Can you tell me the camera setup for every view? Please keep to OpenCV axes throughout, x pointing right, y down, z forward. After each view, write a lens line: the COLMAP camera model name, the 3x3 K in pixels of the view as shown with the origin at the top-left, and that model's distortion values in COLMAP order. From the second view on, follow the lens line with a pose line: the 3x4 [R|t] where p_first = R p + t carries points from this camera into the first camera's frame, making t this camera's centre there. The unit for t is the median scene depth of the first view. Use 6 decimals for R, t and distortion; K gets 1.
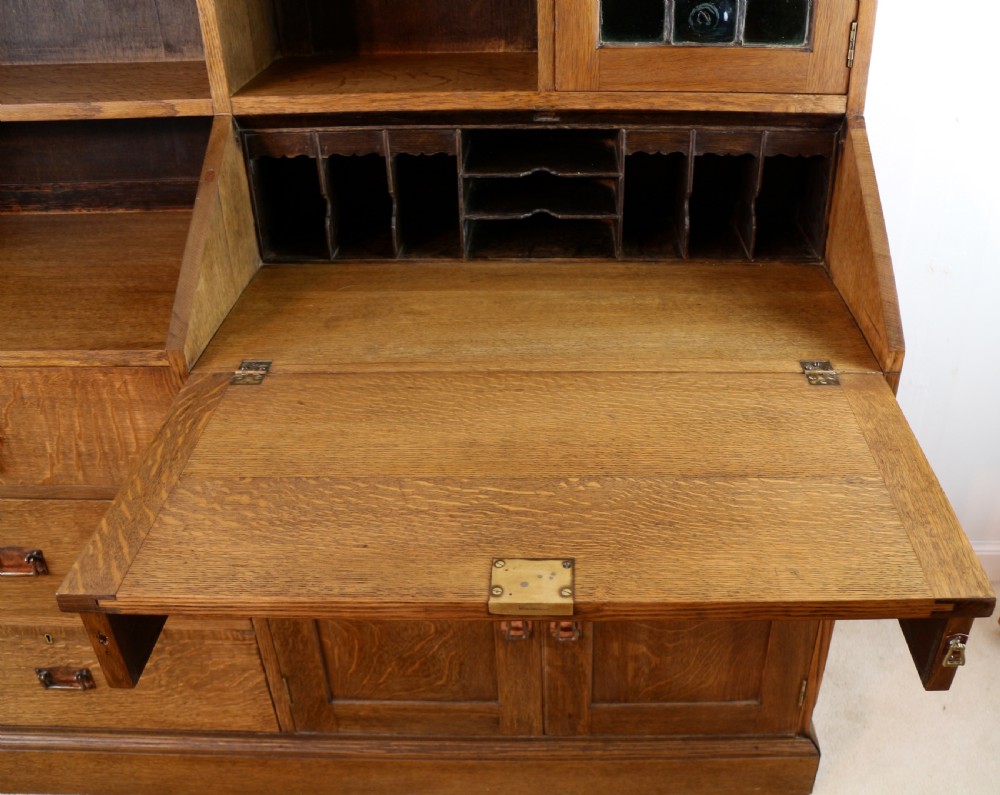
lens RADIAL K [[963.4, 0, 564.1], [0, 963.4, 404.7], [0, 0, 1]] dist [-0.114067, 0.000000]
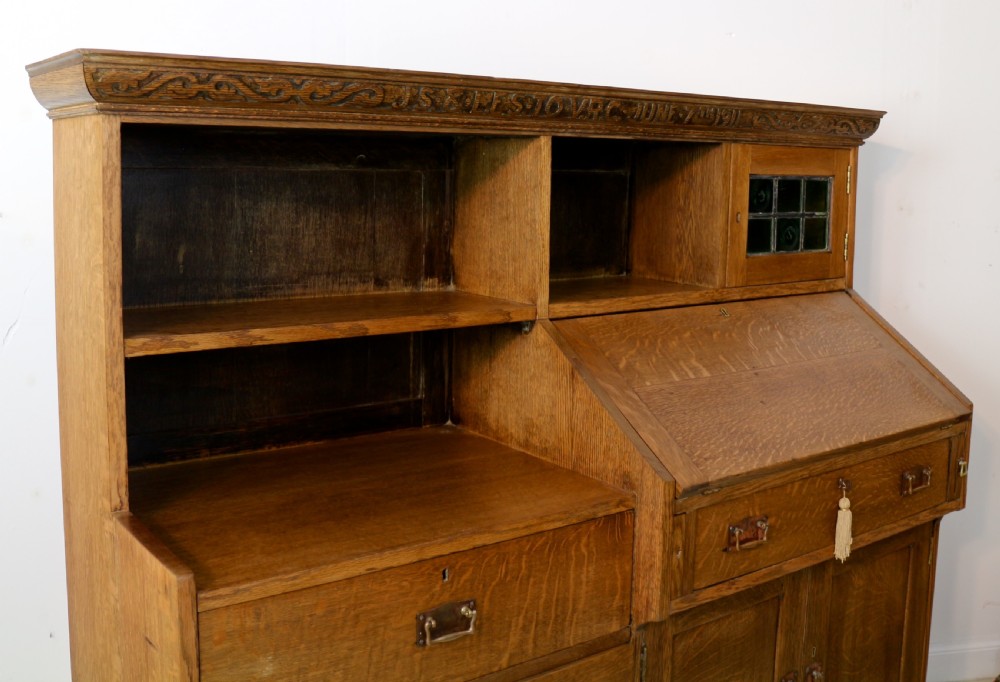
lens RADIAL K [[1051.6, 0, 503.4], [0, 1051.6, 258.4], [0, 0, 1]] dist [-0.135410, 0.000000]
pose [[0.801181, -0.040712, 0.597036, -1.085919], [0.299139, 0.891334, -0.340644, 0.062790], [-0.518291, 0.451515, 0.726298, 0.000492]]
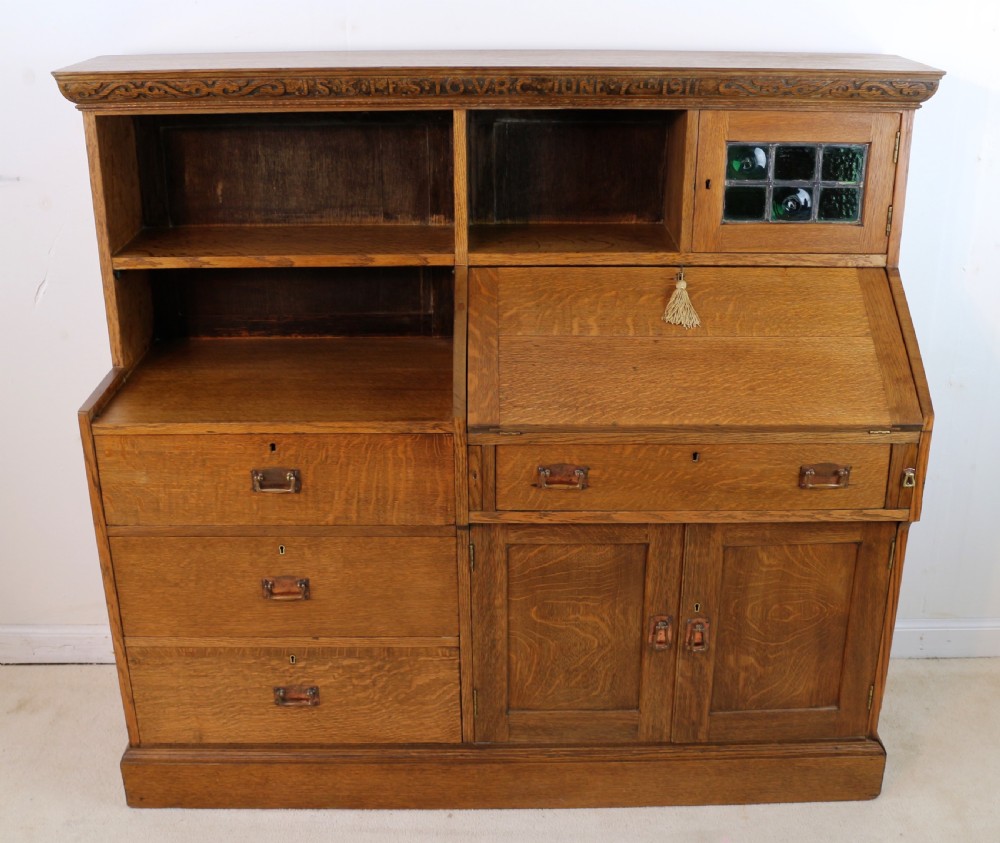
lens RADIAL K [[1241.7, 0, 505.9], [0, 1241.7, 463.8], [0, 0, 1]] dist [-0.132207, 0.000000]
pose [[0.999896, -0.006467, 0.012869, -0.287443], [0.008209, 0.990073, -0.140317, 0.231386], [-0.011834, 0.140408, 0.990023, -0.748752]]
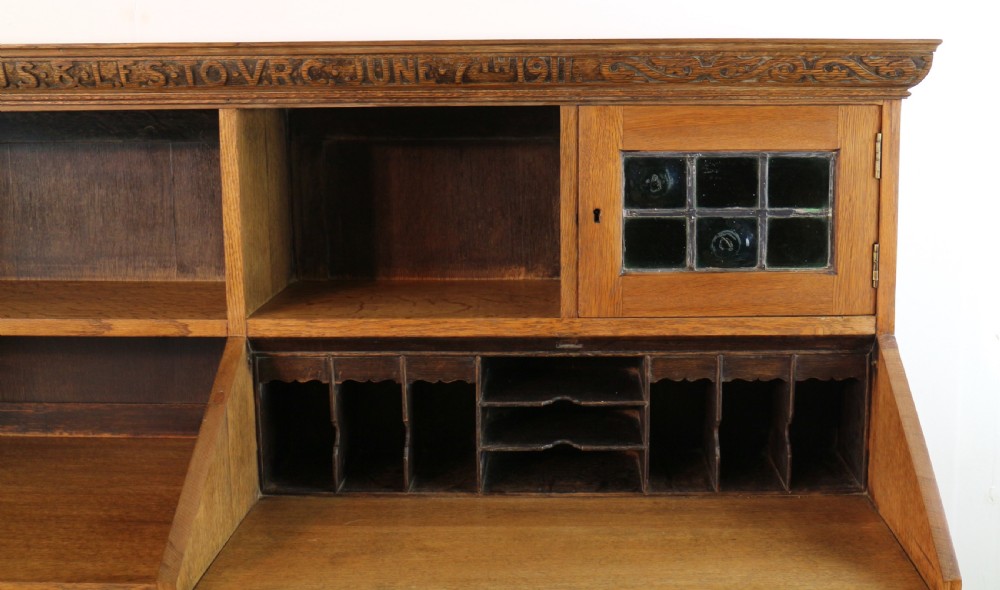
lens RADIAL K [[1121.6, 0, 571.3], [0, 1121.6, 210.3], [0, 0, 1]] dist [-0.085826, 0.000000]
pose [[0.999983, -0.004574, -0.003601, -0.010580], [0.002717, 0.913713, -0.406352, 0.036728], [0.005149, 0.406335, 0.913710, -0.094969]]
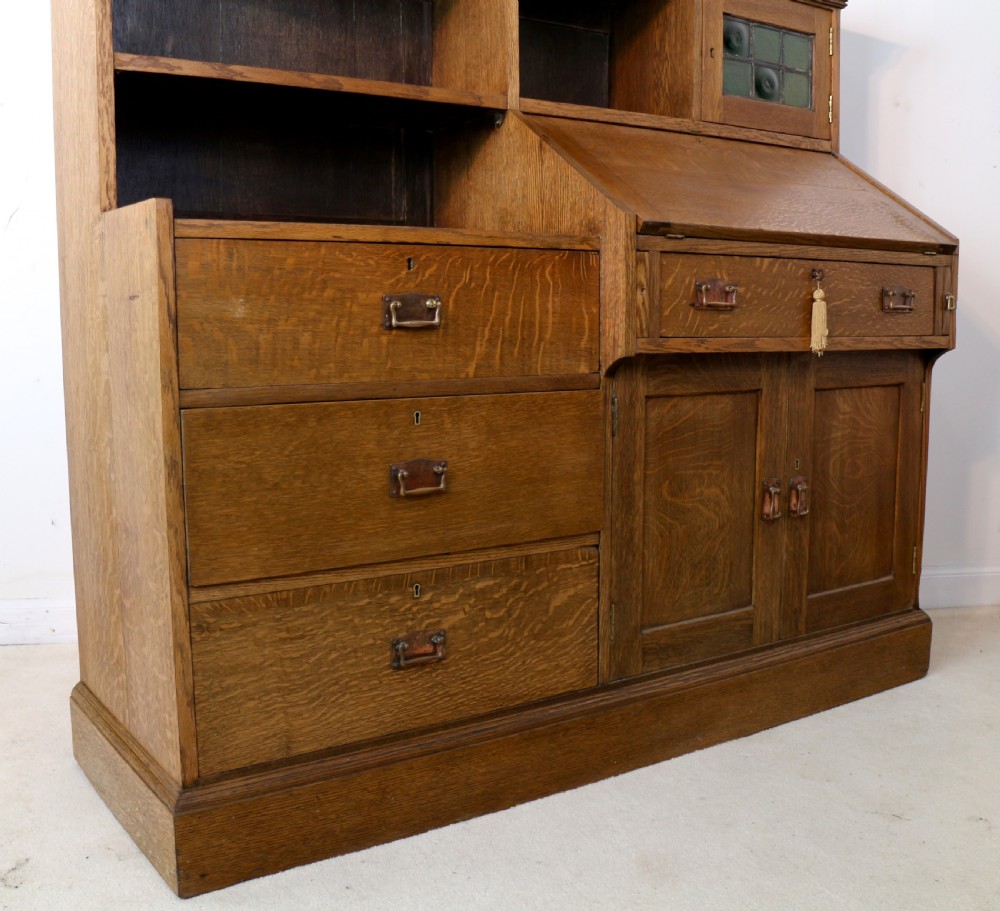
lens RADIAL K [[1125.8, 0, 466.7], [0, 1125.8, 467.4], [0, 0, 1]] dist [-0.140631, 0.000000]
pose [[0.837023, -0.078845, 0.541458, -1.130347], [0.292481, 0.900798, -0.320966, 0.524642], [-0.462437, 0.427021, 0.777048, 0.065106]]
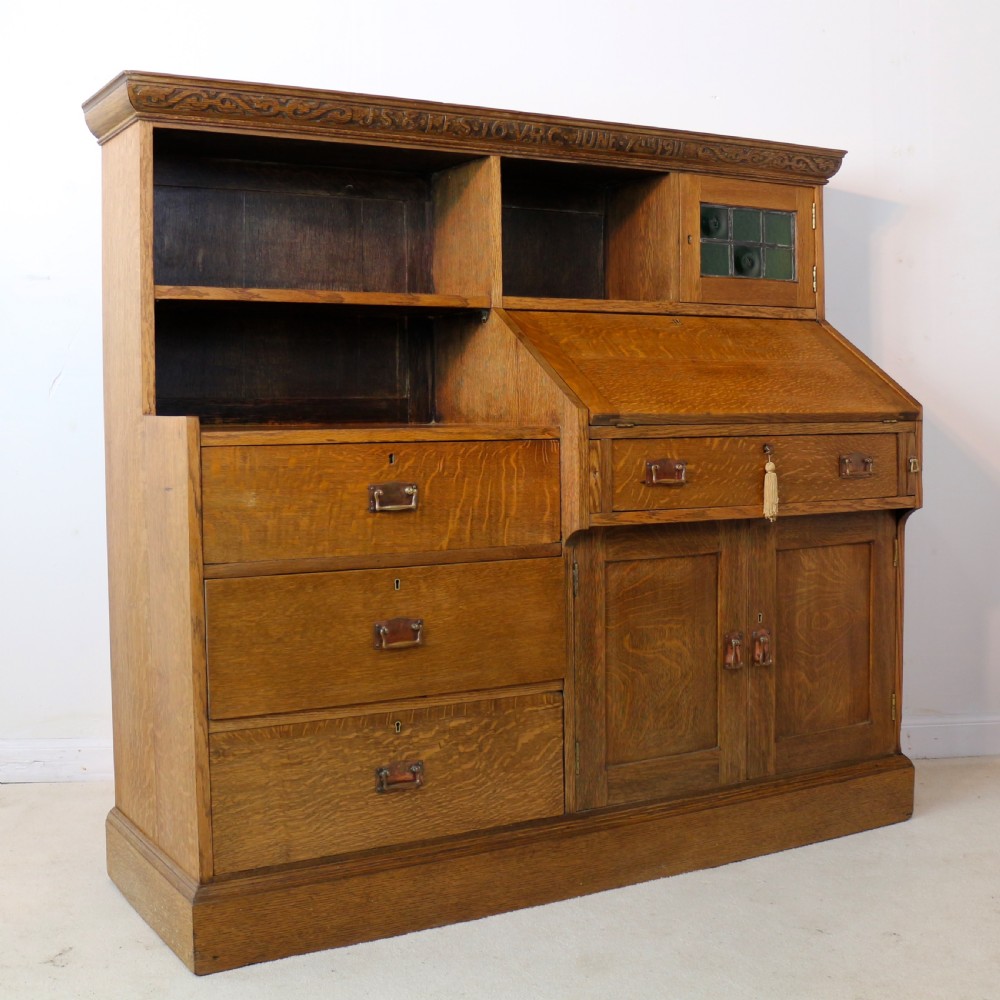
lens RADIAL K [[1411.0, 0, 500.2], [0, 1411.0, 464.1], [0, 0, 1]] dist [-0.149557, 0.000000]
pose [[0.864734, -0.029243, 0.501379, -1.303244], [0.272194, 0.866260, -0.418931, 0.726962], [-0.422074, 0.498736, 0.757044, -0.473596]]
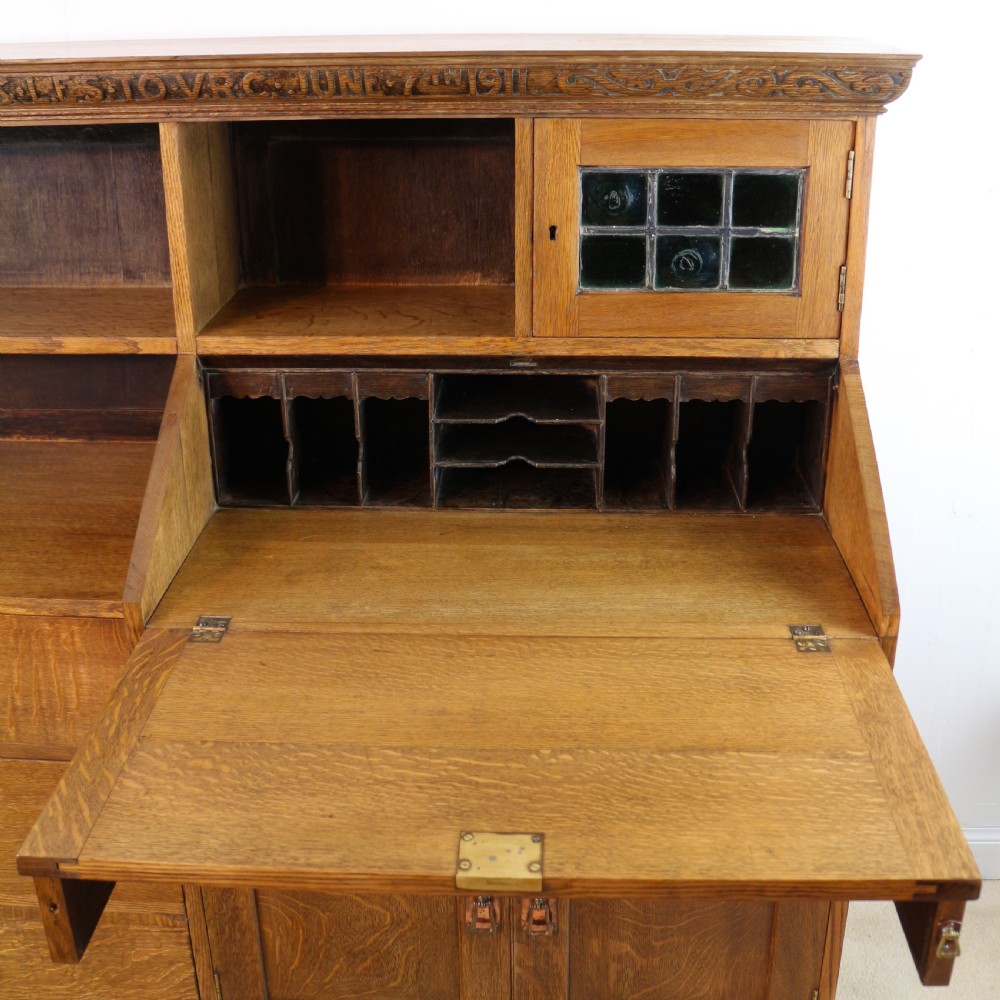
lens RADIAL K [[1221.4, 0, 500.1], [0, 1221.4, 396.1], [0, 0, 1]] dist [-0.135787, 0.000000]
pose [[0.999120, 0.007026, -0.041350, 0.007914], [-0.015423, 0.978340, -0.206429, -0.013786], [0.039003, 0.206886, 0.977587, -0.172428]]
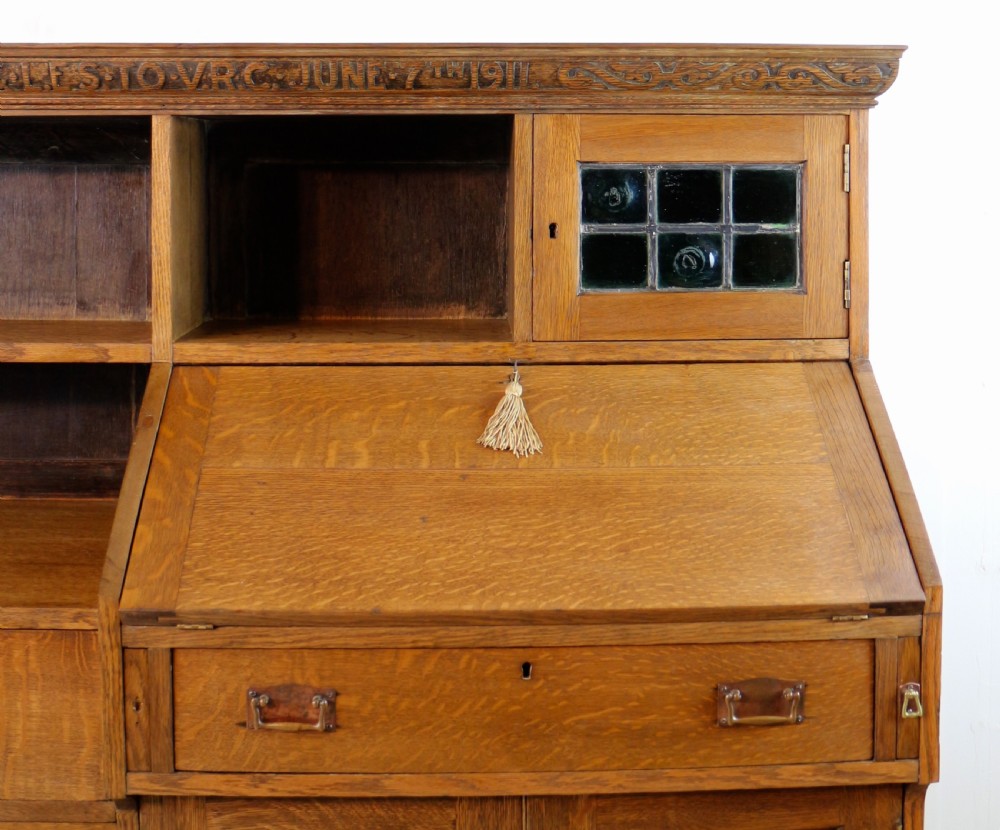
lens RADIAL K [[1483.6, 0, 517.2], [0, 1483.6, 166.3], [0, 0, 1]] dist [-0.139350, 0.000000]
pose [[0.999173, -0.001449, 0.040638, -0.072886], [0.022392, 0.853800, -0.520119, 0.238704], [-0.033943, 0.520599, 0.853126, -0.271618]]
